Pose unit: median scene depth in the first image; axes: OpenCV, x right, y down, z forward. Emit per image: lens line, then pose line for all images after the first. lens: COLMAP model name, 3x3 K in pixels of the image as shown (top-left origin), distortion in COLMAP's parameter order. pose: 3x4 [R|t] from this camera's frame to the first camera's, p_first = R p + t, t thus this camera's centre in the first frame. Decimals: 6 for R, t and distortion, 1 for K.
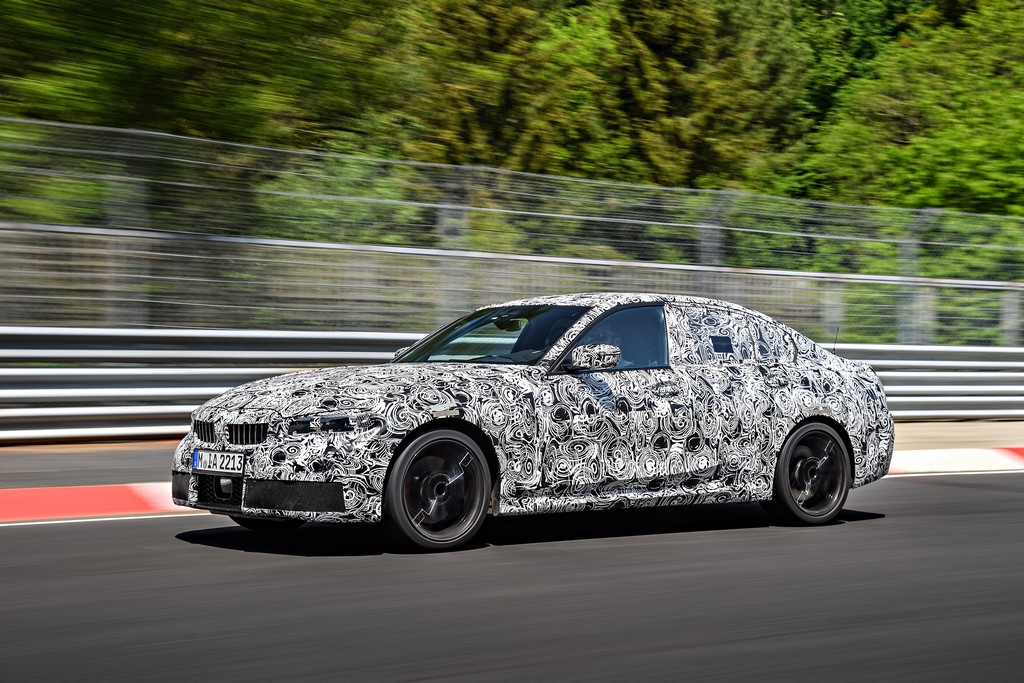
lens RADIAL K [[1590.1, 0, 510.2], [0, 1590.1, 343.6], [0, 0, 1]] dist [0.345503, 0.000000]
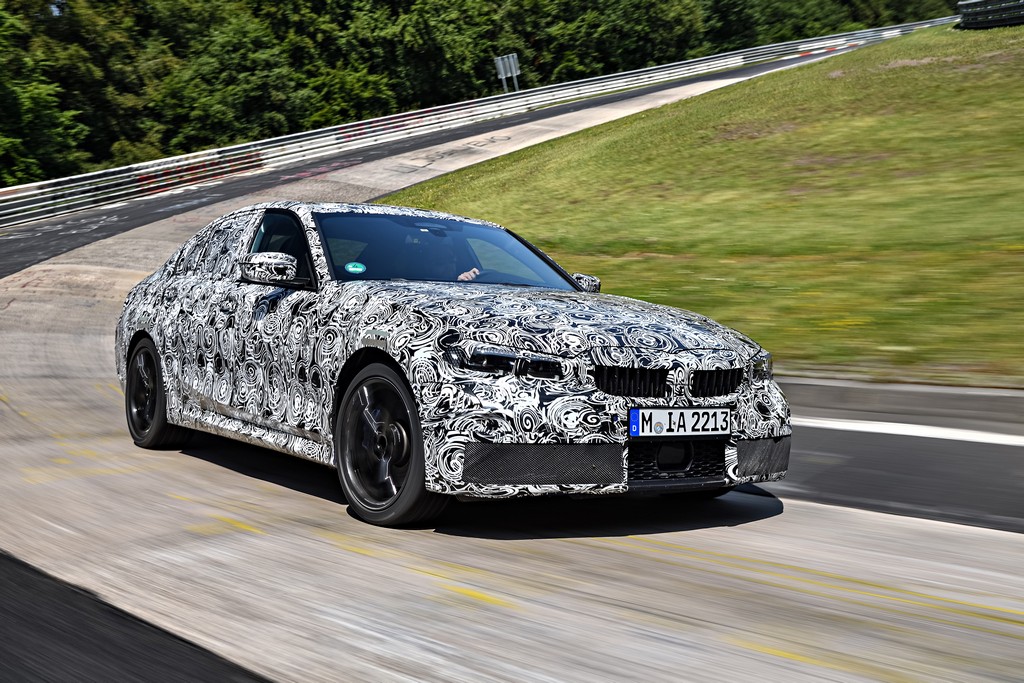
lens RADIAL K [[1149.3, 0, 523.2], [0, 1149.3, 342.2], [0, 0, 1]] dist [0.117580, 0.000000]
pose [[0.090428, -0.020929, 0.995683, -0.729299], [-0.062964, 0.997659, 0.026689, 0.028891], [-0.993911, -0.065106, 0.088898, 1.062930]]
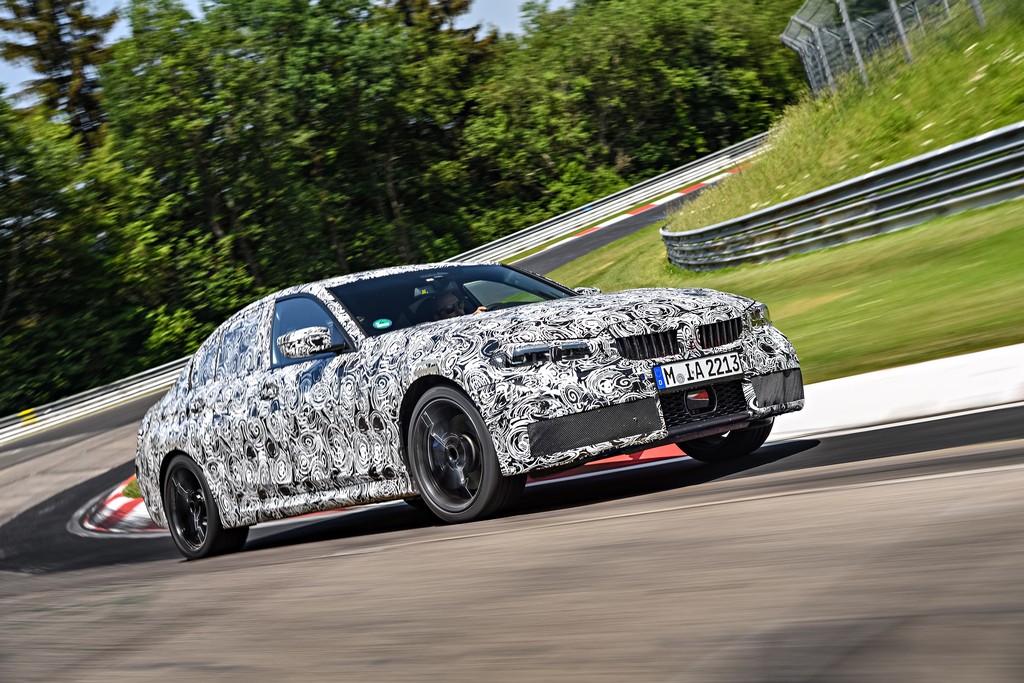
lens RADIAL K [[1551.1, 0, 531.5], [0, 1551.1, 338.1], [0, 0, 1]] dist [0.311654, 0.000000]
pose [[0.073278, 0.034288, 0.996722, -1.045580], [0.182848, 0.982006, -0.047225, 0.081918], [-0.980406, 0.185709, 0.065690, 1.065303]]
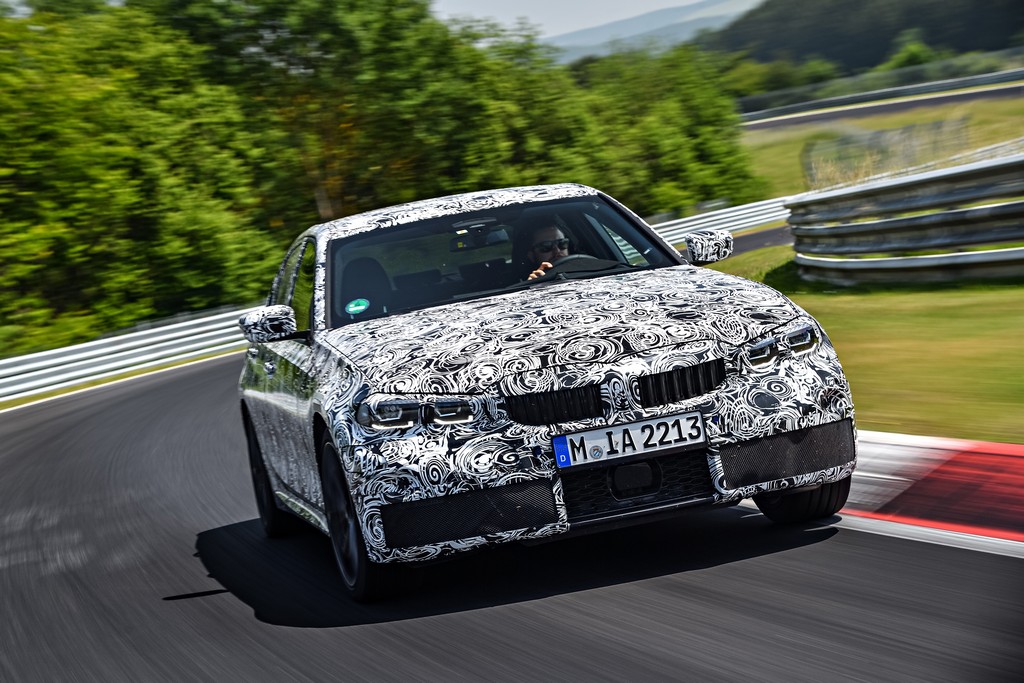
lens RADIAL K [[2259.0, 0, 496.5], [0, 2259.0, 300.3], [0, 0, 1]] dist [0.478736, 0.000000]
pose [[0.471130, -0.101998, 0.876147, -1.010309], [0.152682, 0.987728, 0.032886, -0.018324], [-0.868749, 0.118278, 0.480922, 0.634154]]
